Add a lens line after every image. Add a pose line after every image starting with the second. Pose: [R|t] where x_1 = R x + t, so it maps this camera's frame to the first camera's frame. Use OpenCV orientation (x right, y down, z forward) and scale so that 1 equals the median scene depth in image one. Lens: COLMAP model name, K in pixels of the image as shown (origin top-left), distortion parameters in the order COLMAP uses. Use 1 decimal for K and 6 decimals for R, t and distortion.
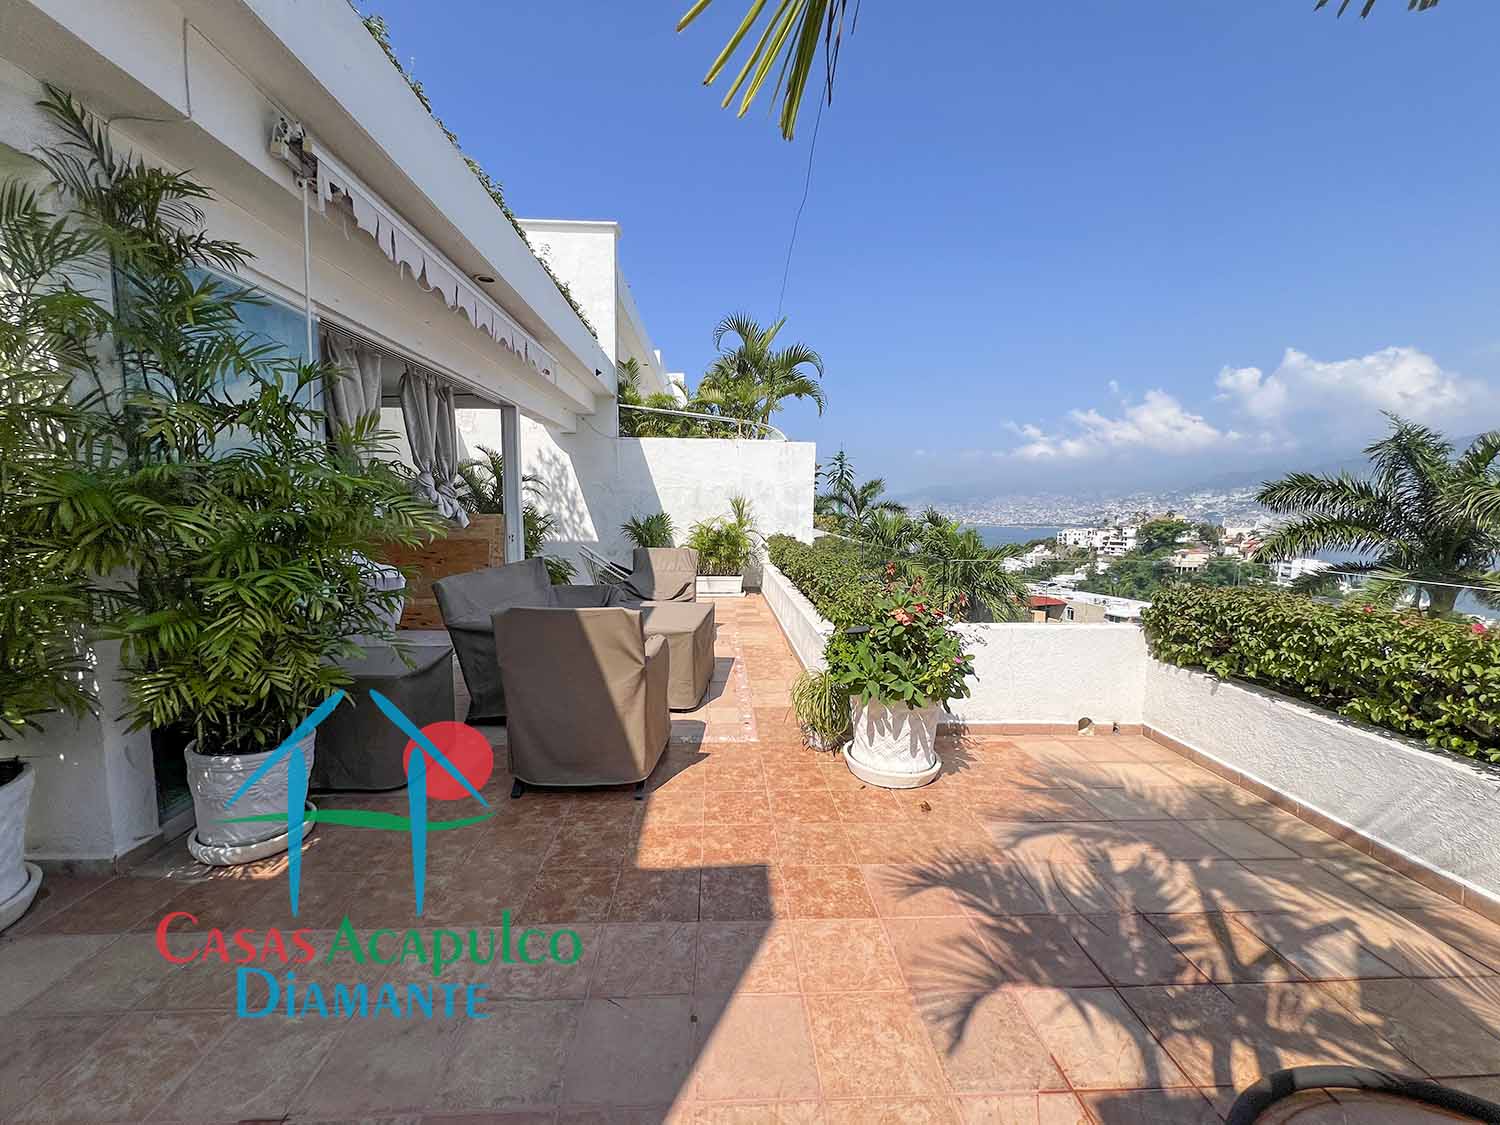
lens RADIAL K [[600.2, 0, 747.3], [0, 600.2, 559.3], [0, 0, 1]] dist [-0.001500, 0.000764]
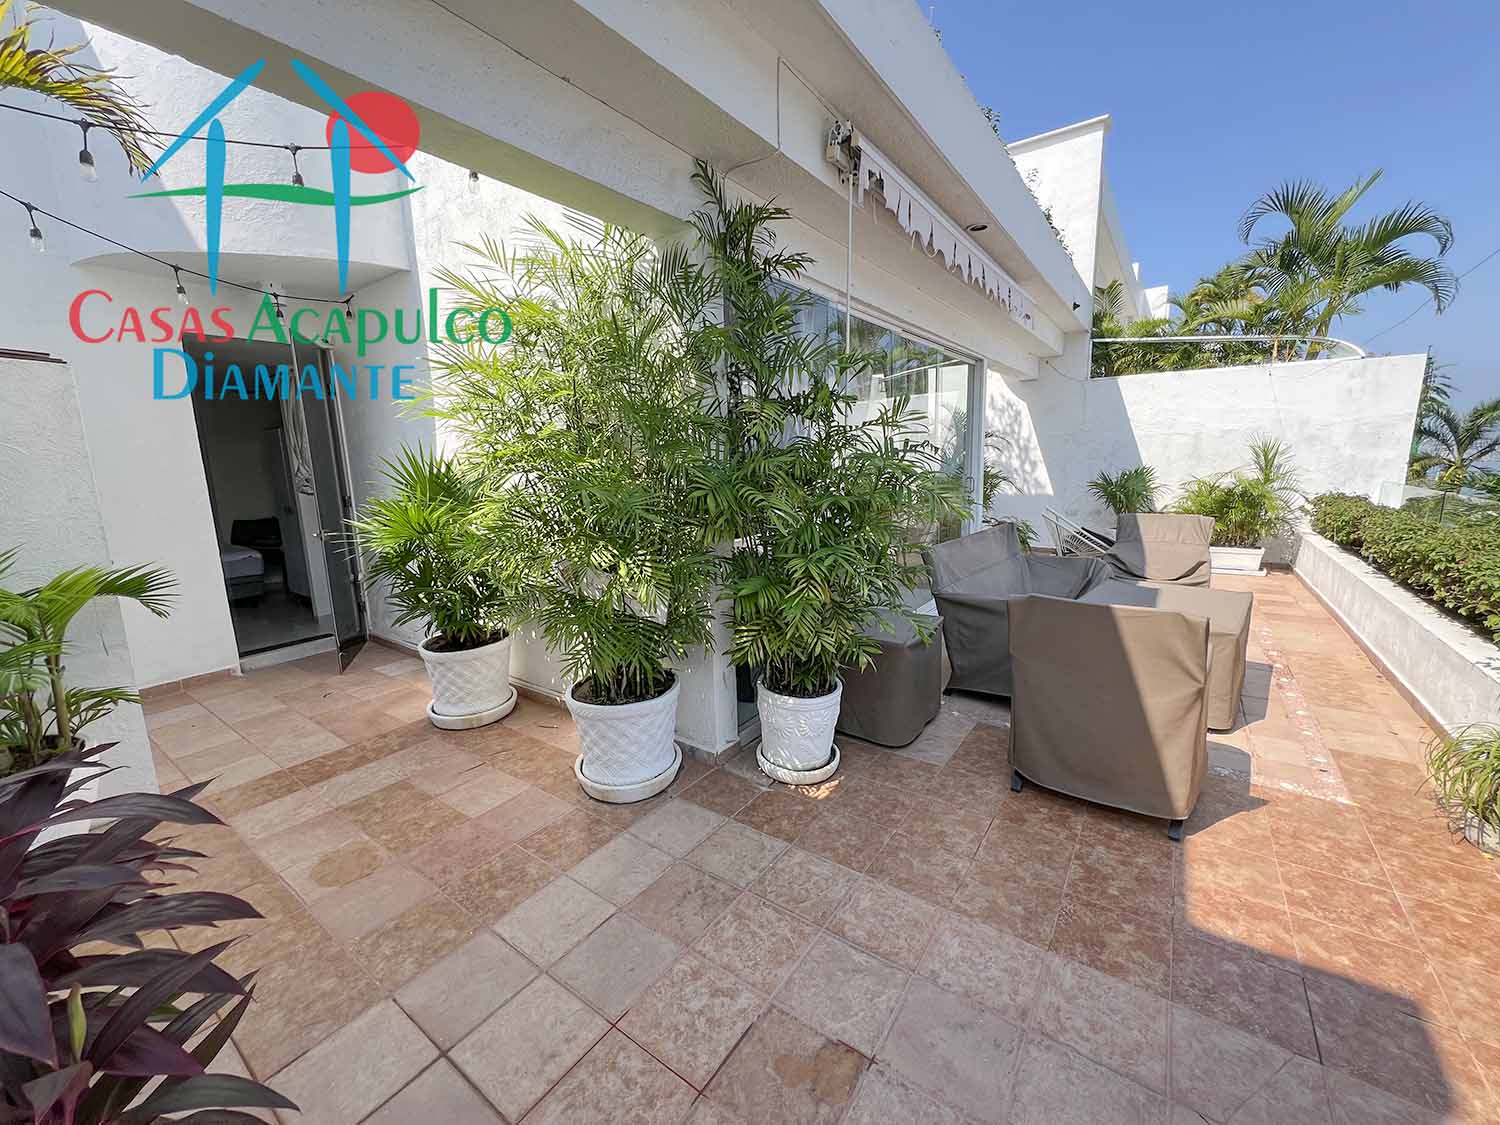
lens RADIAL K [[600.2, 0, 747.7], [0, 600.2, 559.7], [0, 0, 1]] dist [-0.001500, 0.000764]
pose [[0.782765, 0.075363, -0.617738, -0.158818], [-0.022422, 0.995411, 0.093027, -0.045715], [0.621914, -0.058967, 0.780863, 0.016908]]
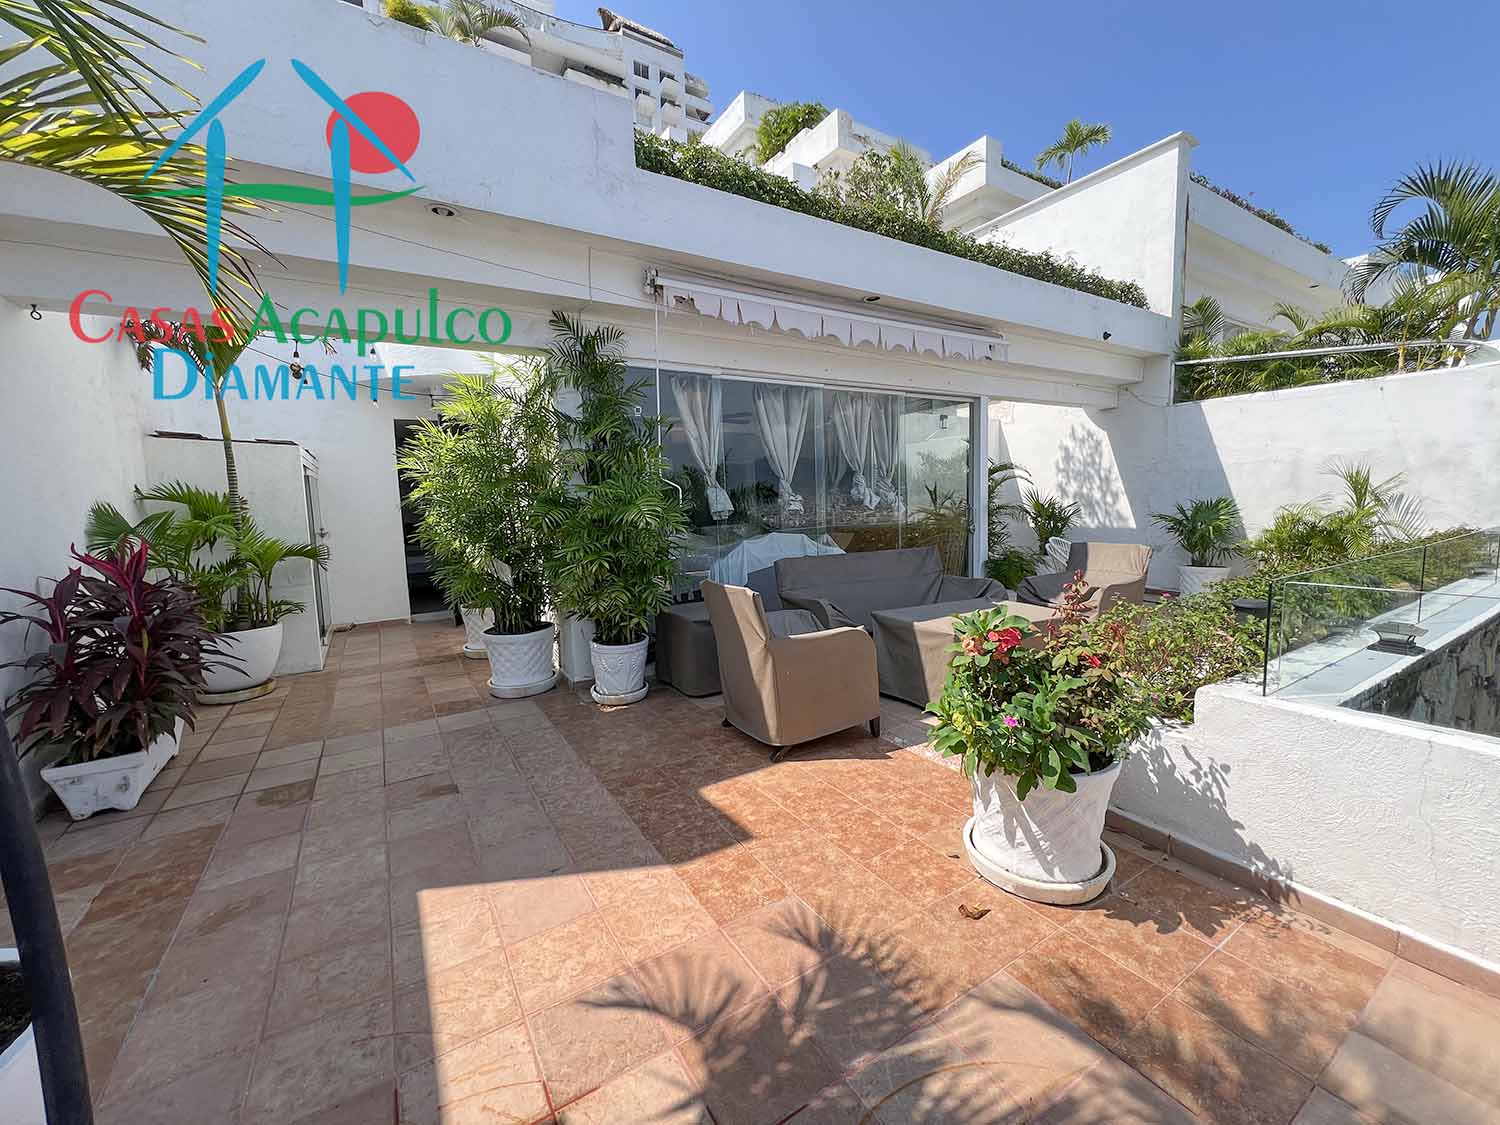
lens RADIAL K [[600.2, 0, 747.2], [0, 600.2, 559.5], [0, 0, 1]] dist [-0.001500, 0.000764]
pose [[0.482528, 0.062717, -0.873632, 0.751678], [-0.045495, 0.997881, 0.046509, -0.027480], [0.874698, 0.017304, 0.484359, 0.403691]]
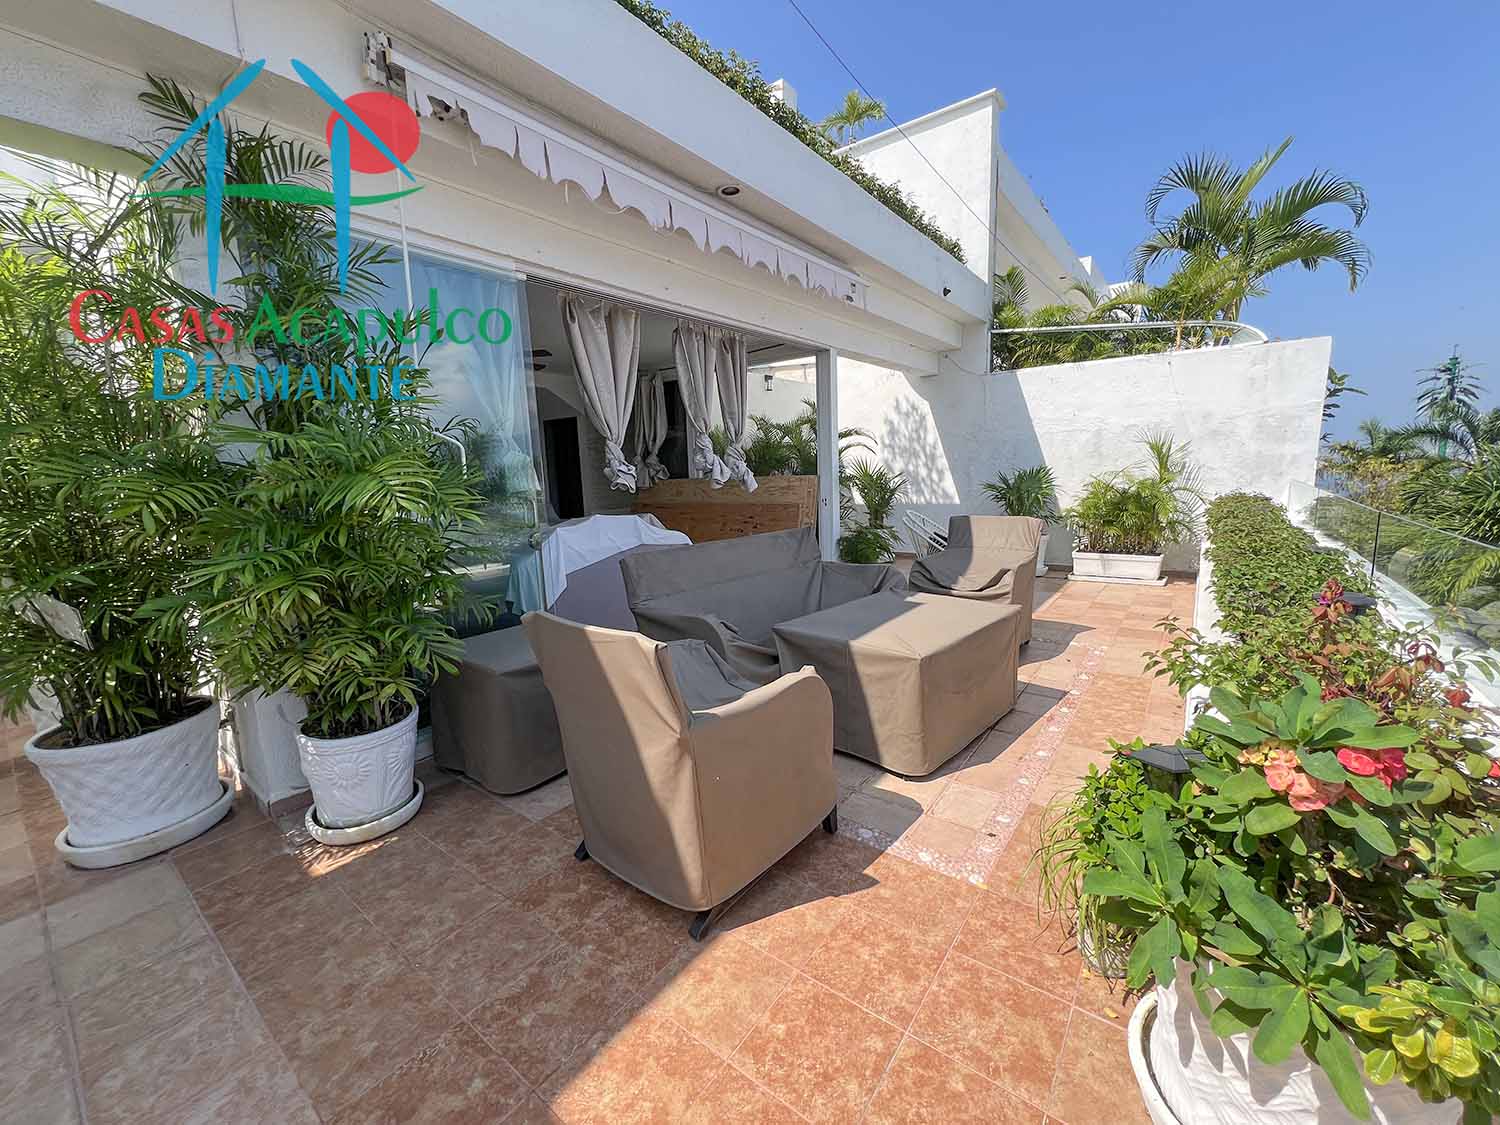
lens RADIAL K [[600.2, 0, 747.6], [0, 600.2, 559.6], [0, 0, 1]] dist [-0.001500, 0.000764]
pose [[0.762726, 0.061745, -0.643767, 0.233609], [-0.016544, 0.996969, 0.076020, -0.037064], [0.646510, -0.047331, 0.761436, 0.578658]]
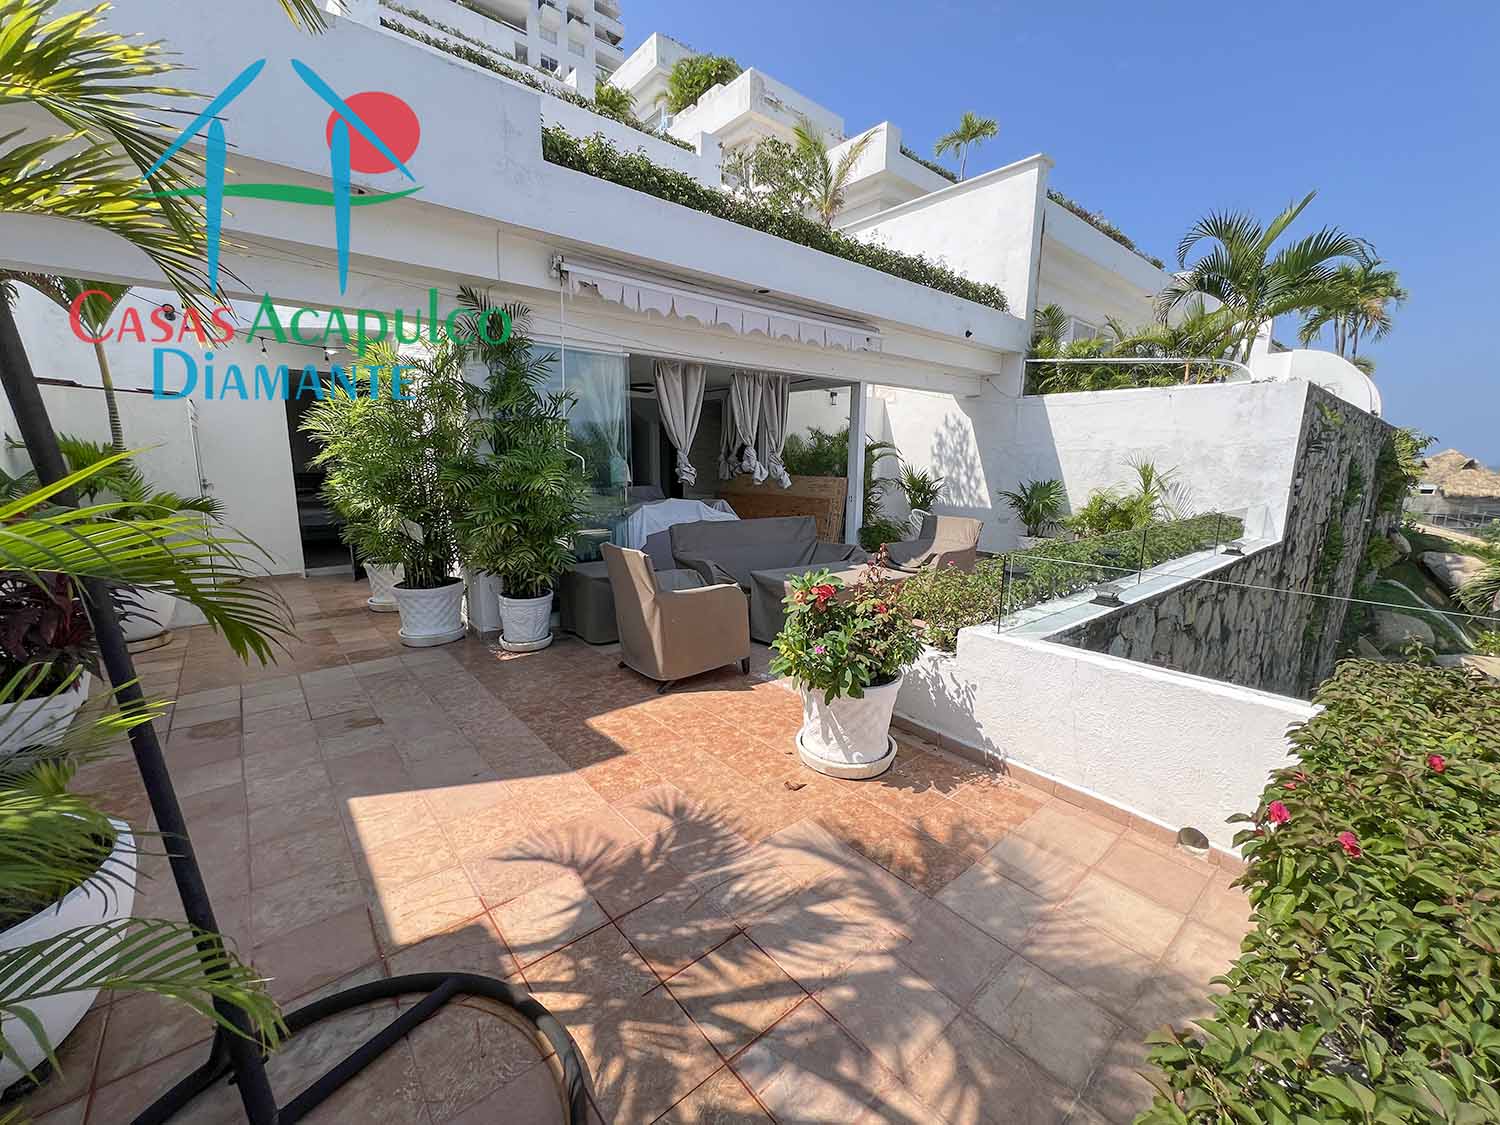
lens RADIAL K [[600.2, 0, 746.7], [0, 600.2, 559.5], [0, 0, 1]] dist [-0.001500, 0.000764]
pose [[0.606724, 0.130788, -0.784079, 0.965822], [-0.077216, 0.991404, 0.105621, -0.061832], [0.791153, -0.003539, 0.611607, 0.320256]]
